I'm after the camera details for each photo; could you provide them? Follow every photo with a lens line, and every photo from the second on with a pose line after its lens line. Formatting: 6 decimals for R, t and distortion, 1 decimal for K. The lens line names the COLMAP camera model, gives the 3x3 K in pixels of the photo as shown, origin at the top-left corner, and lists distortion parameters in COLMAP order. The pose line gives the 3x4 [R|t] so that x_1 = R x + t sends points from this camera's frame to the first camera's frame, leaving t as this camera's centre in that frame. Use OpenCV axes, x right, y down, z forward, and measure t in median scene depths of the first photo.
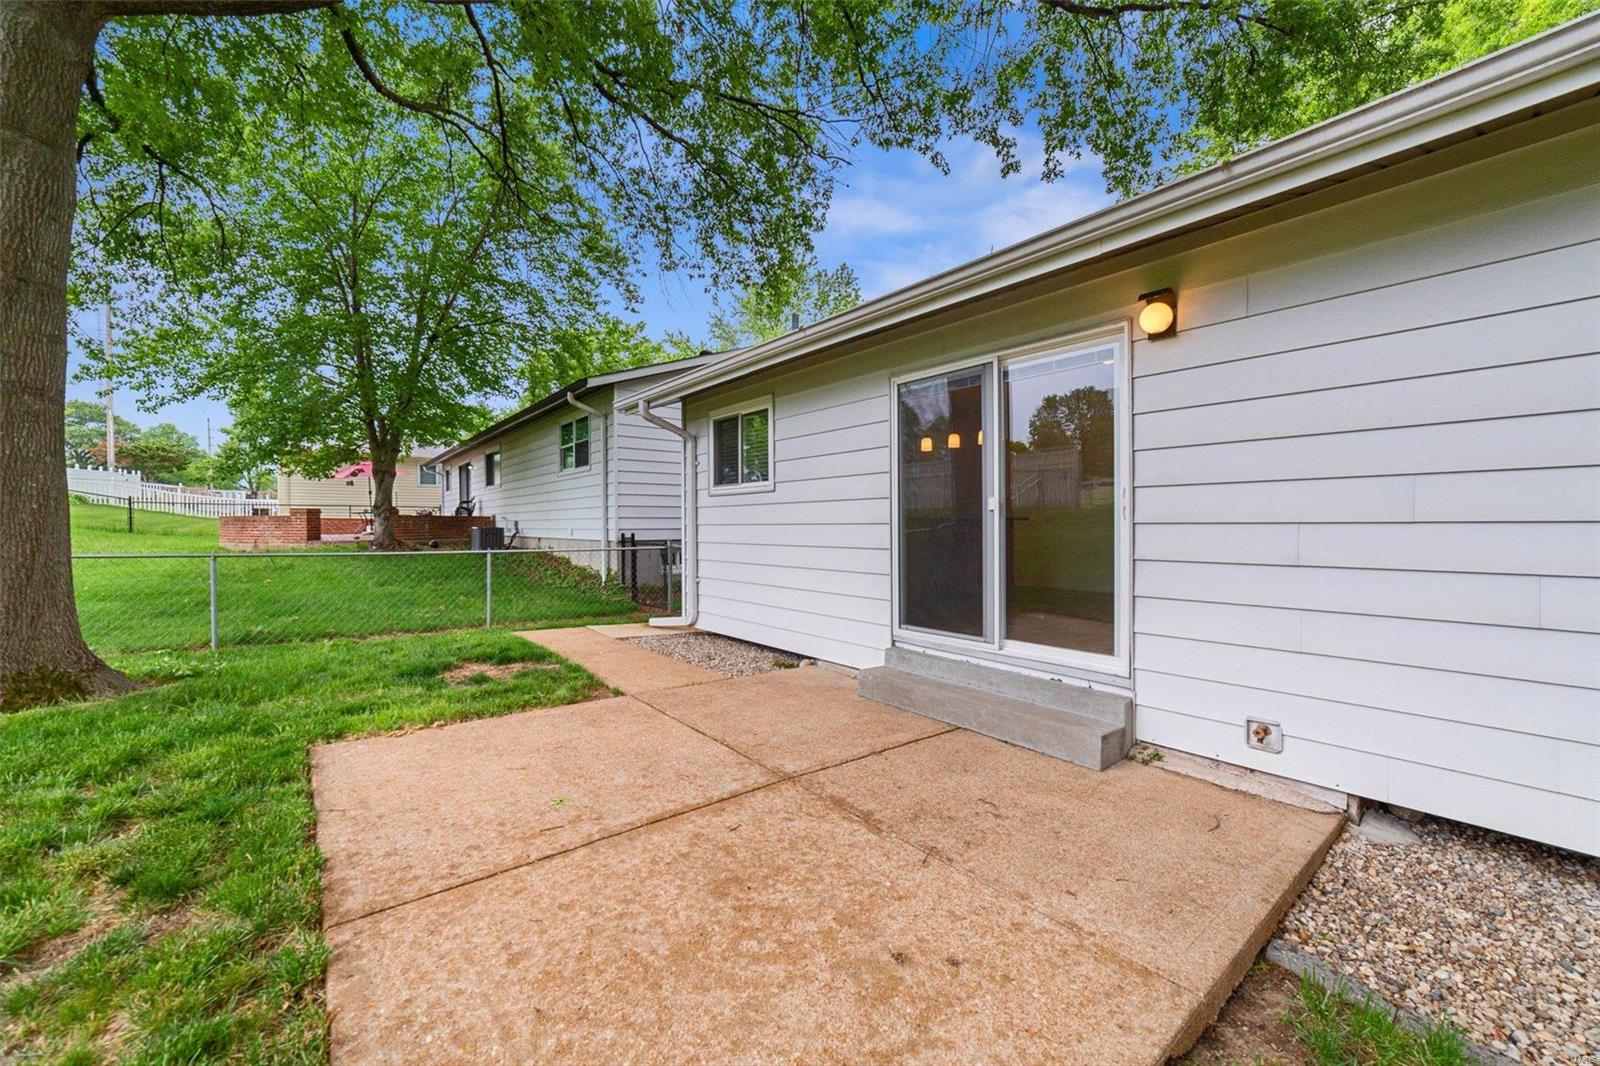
lens RADIAL K [[614.5, 0, 804.1], [0, 614.5, 531.1], [0, 0, 1]] dist [-0.021627, 0.007109]
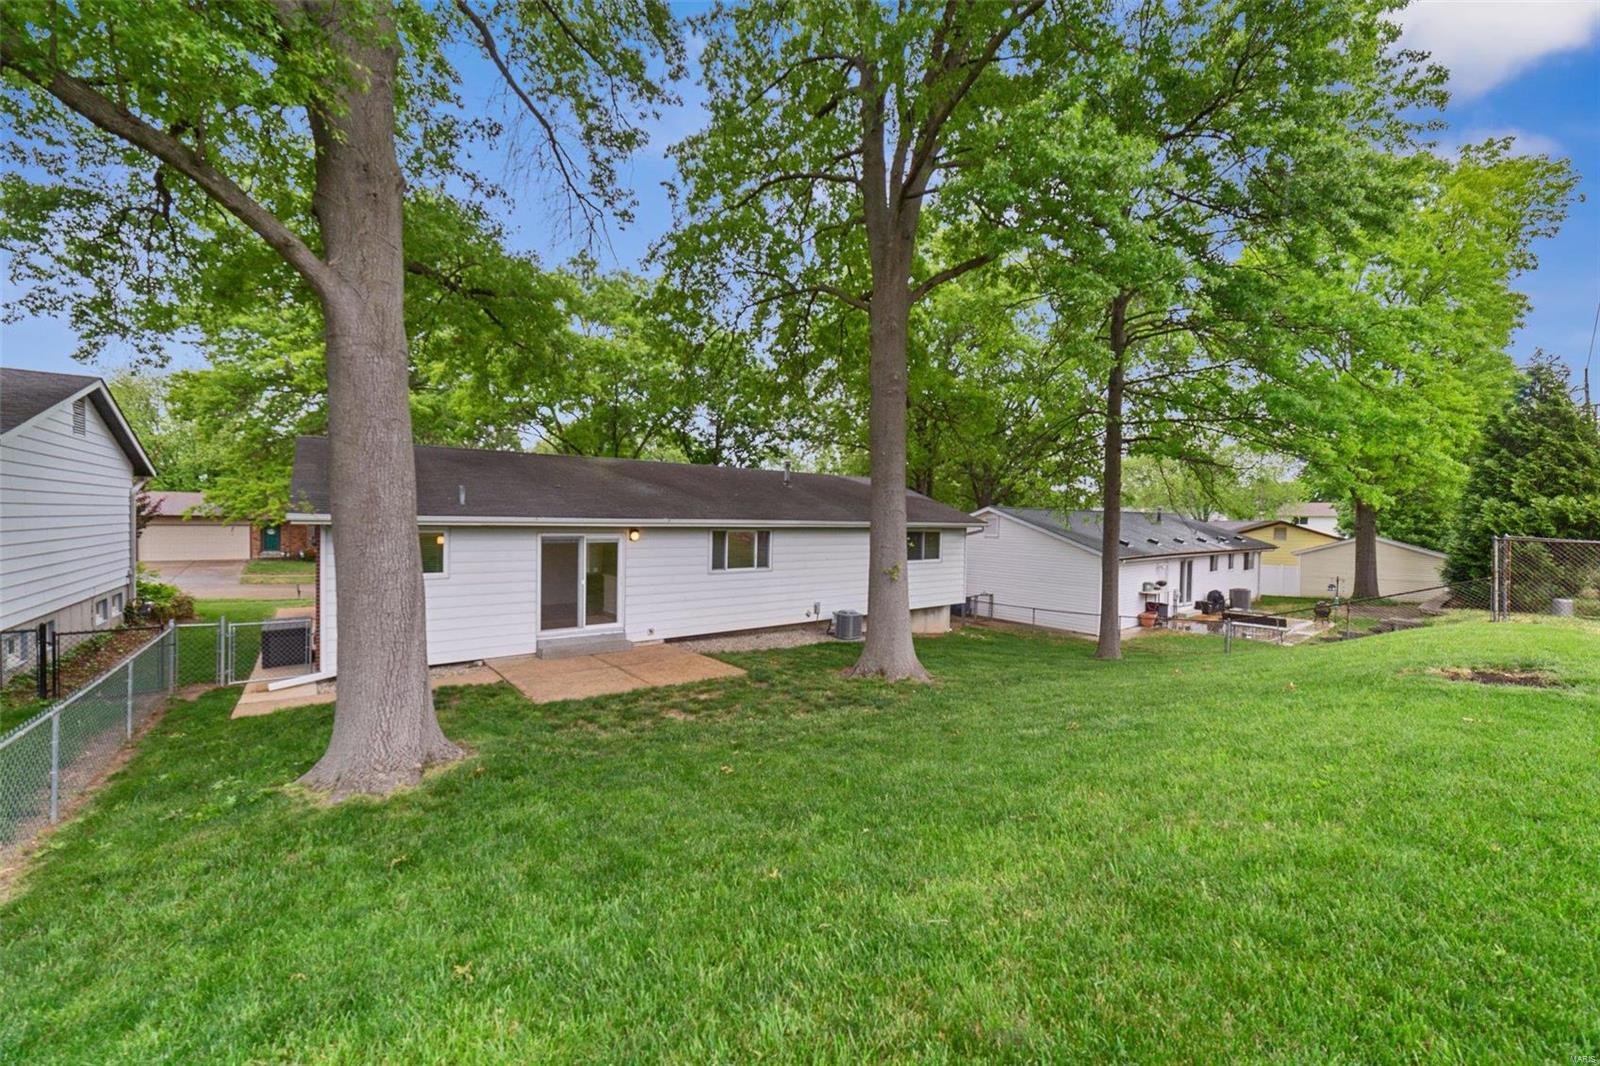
lens RADIAL K [[614.5, 0, 798.3], [0, 614.5, 531.1], [0, 0, 1]] dist [-0.021627, 0.007109]
pose [[0.011161, 0.001488, 0.999937, -1.651980], [0.008738, 0.999961, -0.001586, -0.171882], [-0.999900, 0.008755, 0.011148, -0.066991]]
